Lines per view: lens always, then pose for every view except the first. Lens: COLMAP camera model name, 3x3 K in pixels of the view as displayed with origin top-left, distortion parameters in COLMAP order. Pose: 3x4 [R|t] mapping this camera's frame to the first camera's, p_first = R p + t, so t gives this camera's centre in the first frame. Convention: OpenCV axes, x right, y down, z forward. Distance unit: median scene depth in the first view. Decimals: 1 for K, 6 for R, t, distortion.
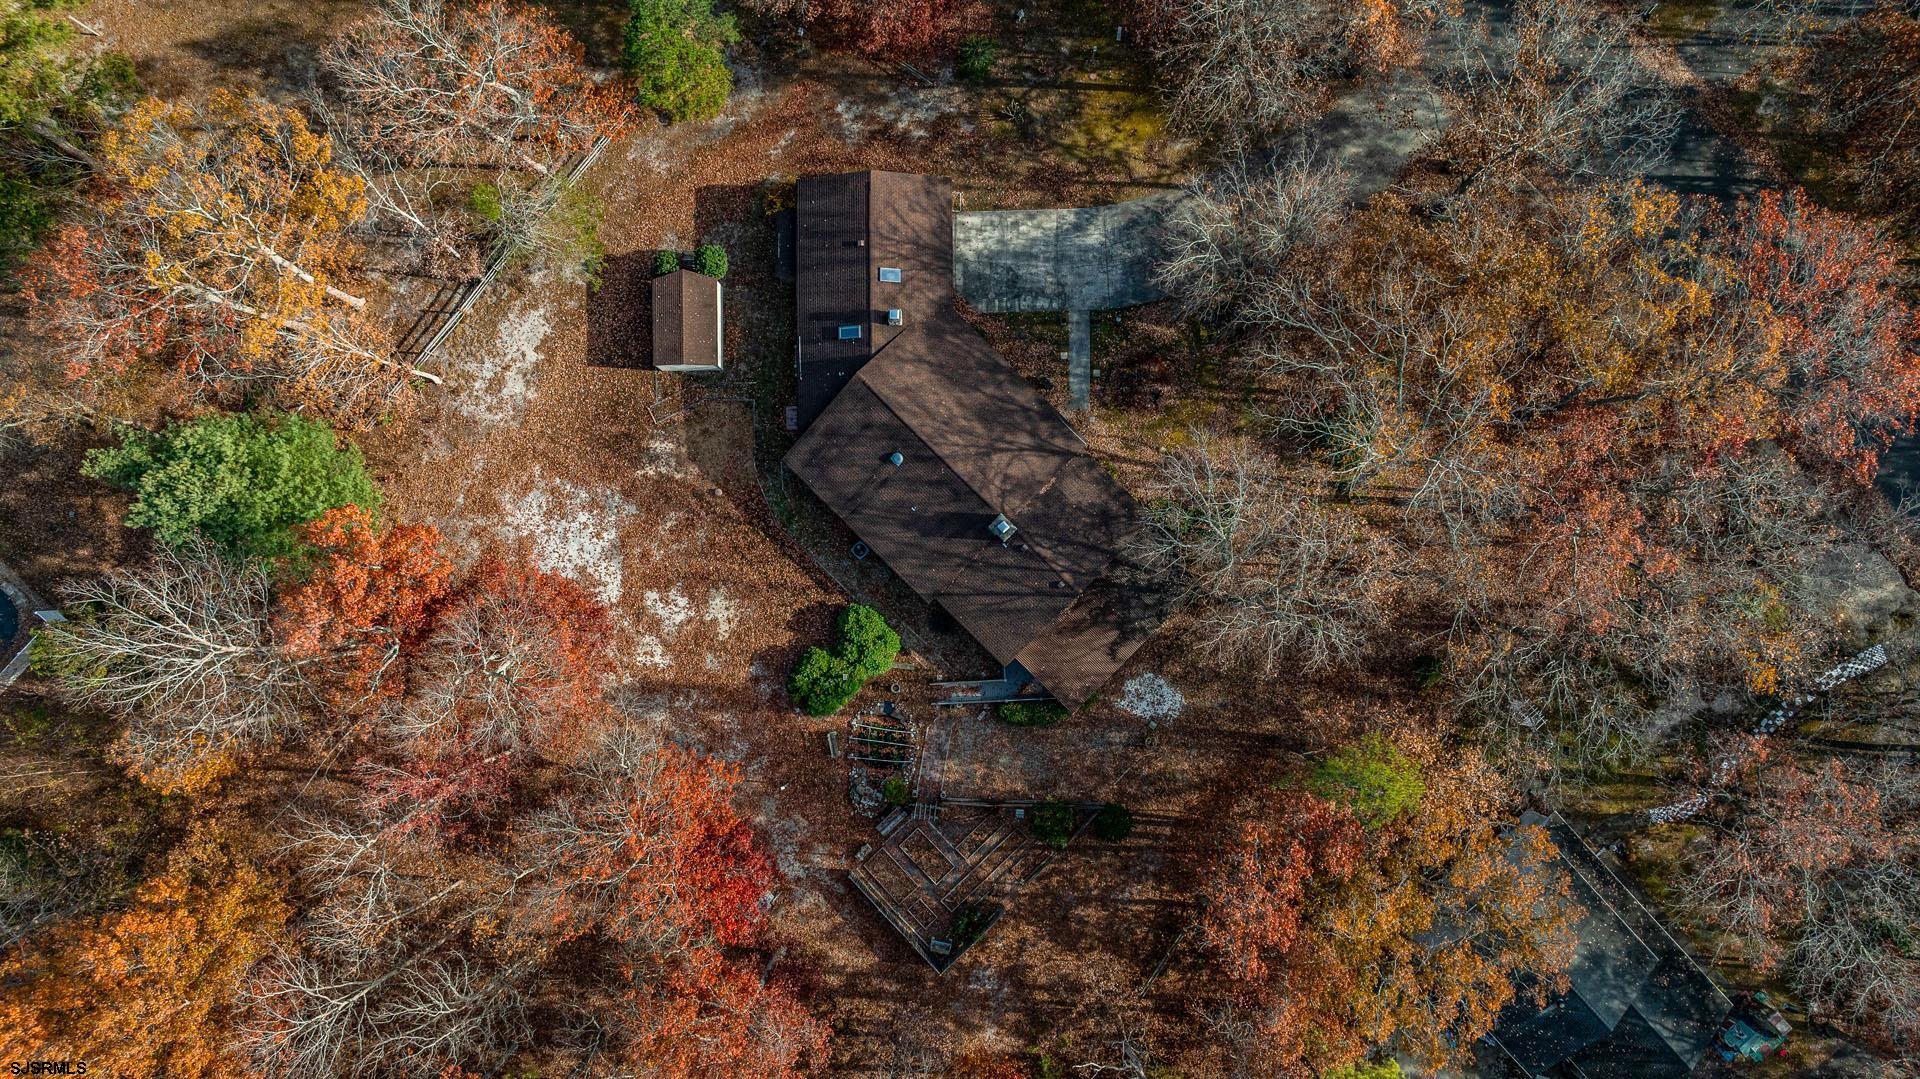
lens RADIAL K [[1351.1, 0, 969.0], [0, 1351.1, 537.4], [0, 0, 1]] dist [-0.023847, 0.005060]
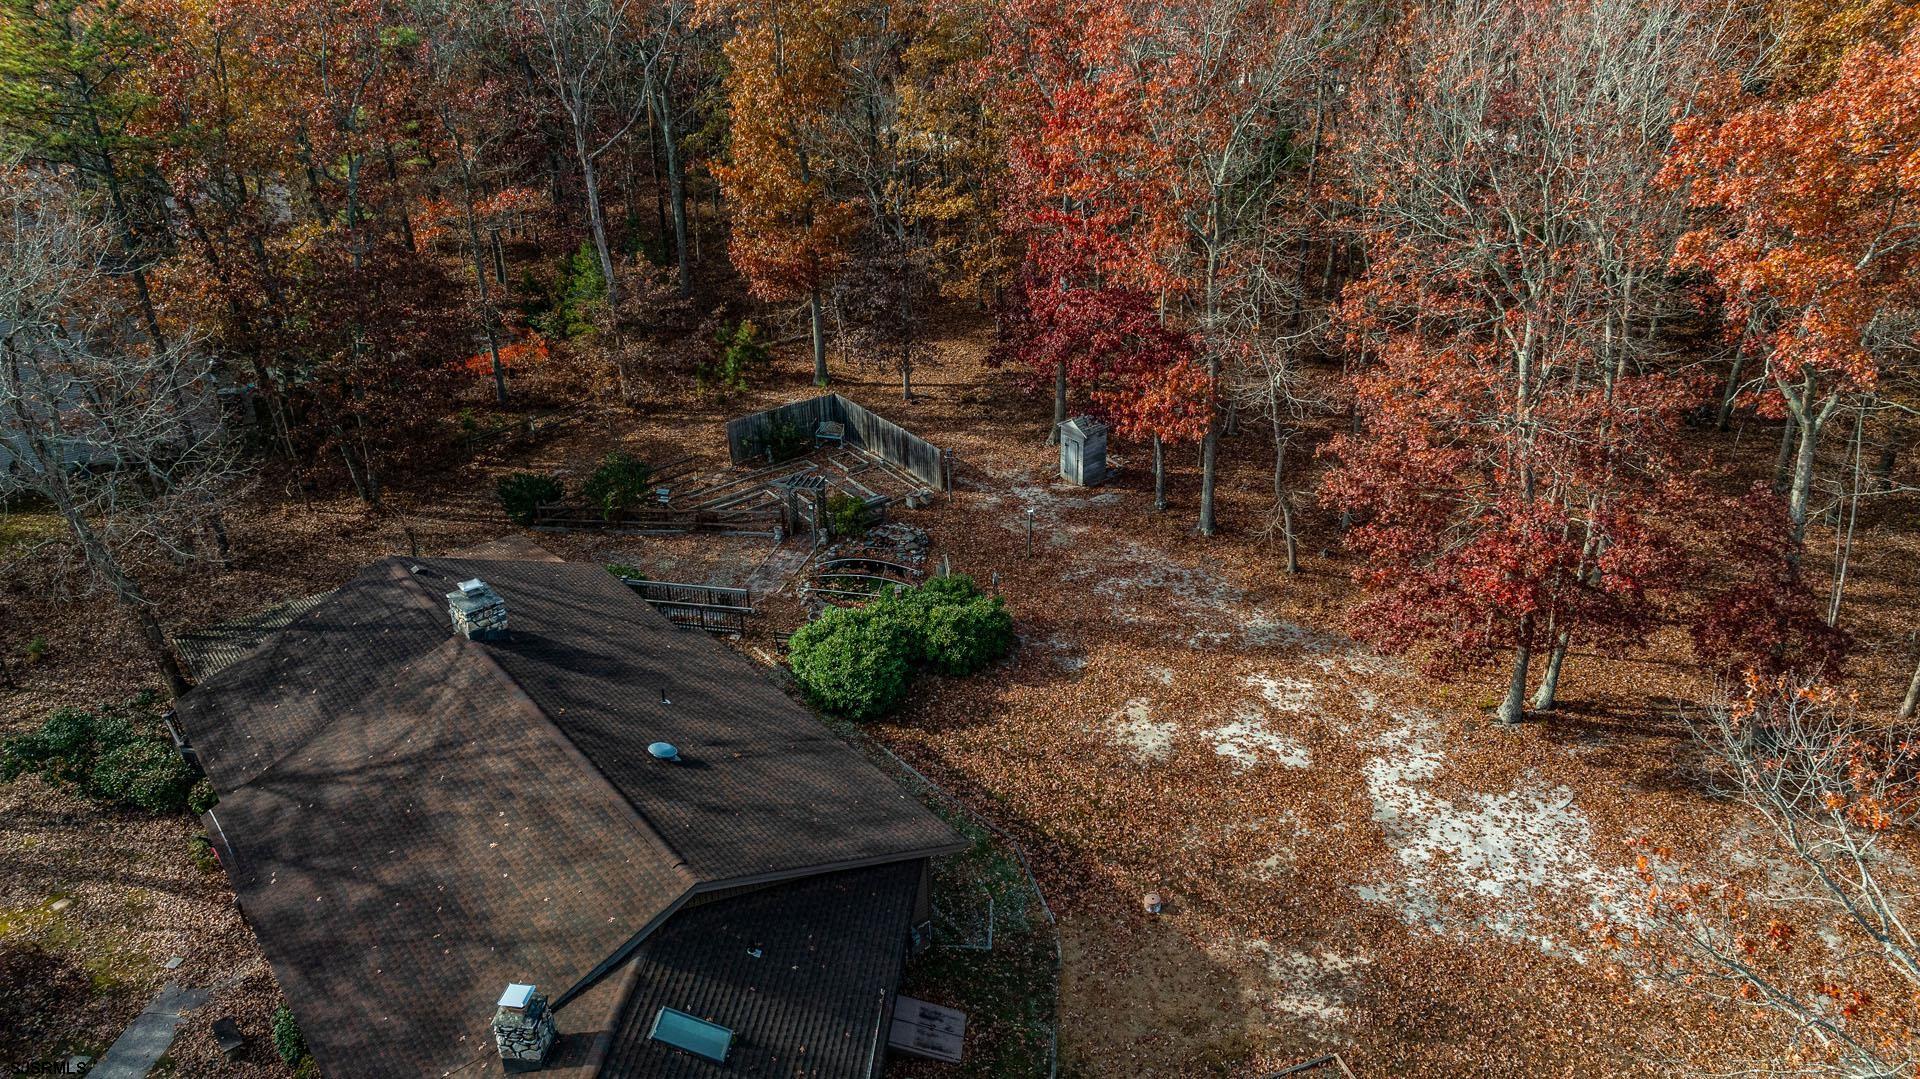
lens RADIAL K [[1351.1, 0, 960.4], [0, 1351.1, 540.3], [0, 0, 1]] dist [-0.023847, 0.005060]
pose [[-0.993036, -0.056833, 0.103199, -0.164599], [0.117581, -0.423077, 0.898433, -0.352646], [-0.007399, 0.904310, 0.426813, 0.735411]]
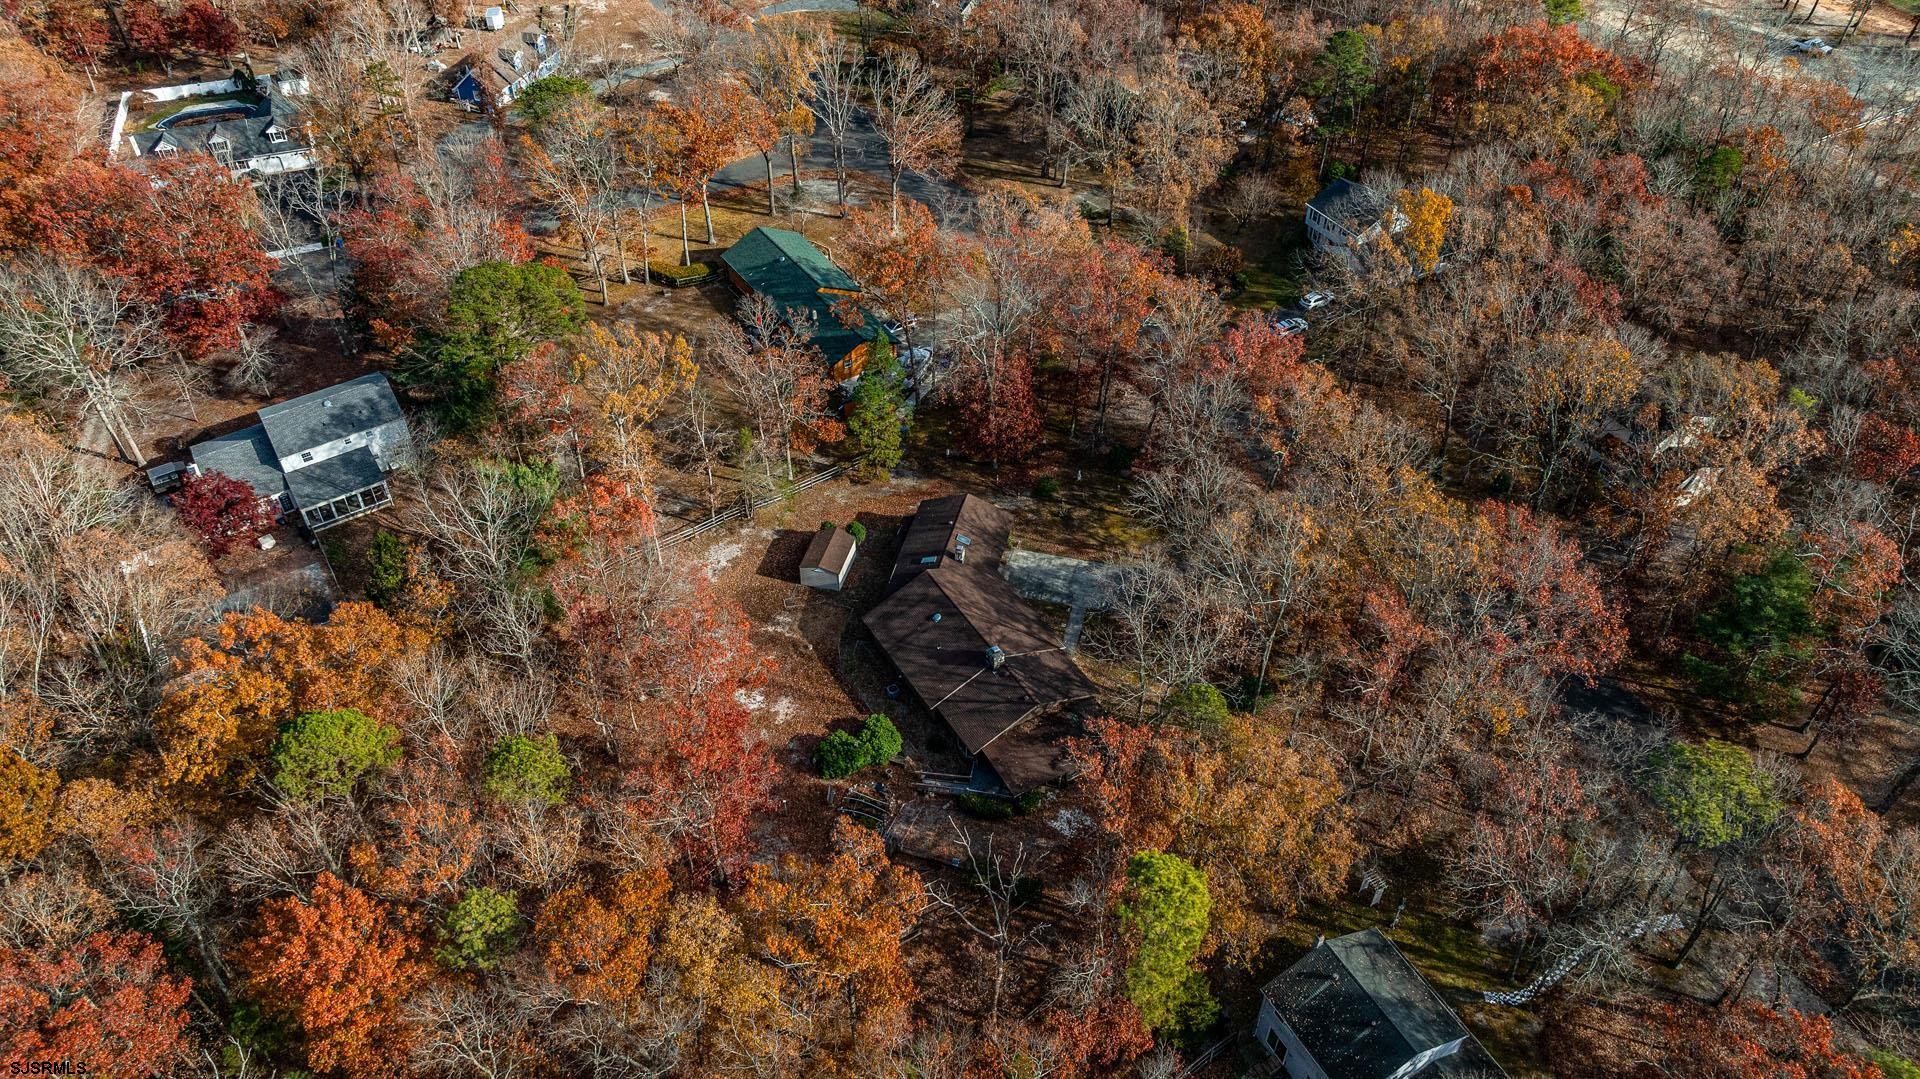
lens RADIAL K [[1351.1, 0, 954.4], [0, 1351.1, 541.0], [0, 0, 1]] dist [-0.023847, 0.005060]
pose [[0.967223, 0.171768, -0.187016, 0.215947], [-0.253915, 0.661542, -0.705613, 0.874613], [0.002517, 0.729971, 0.683474, -0.073003]]
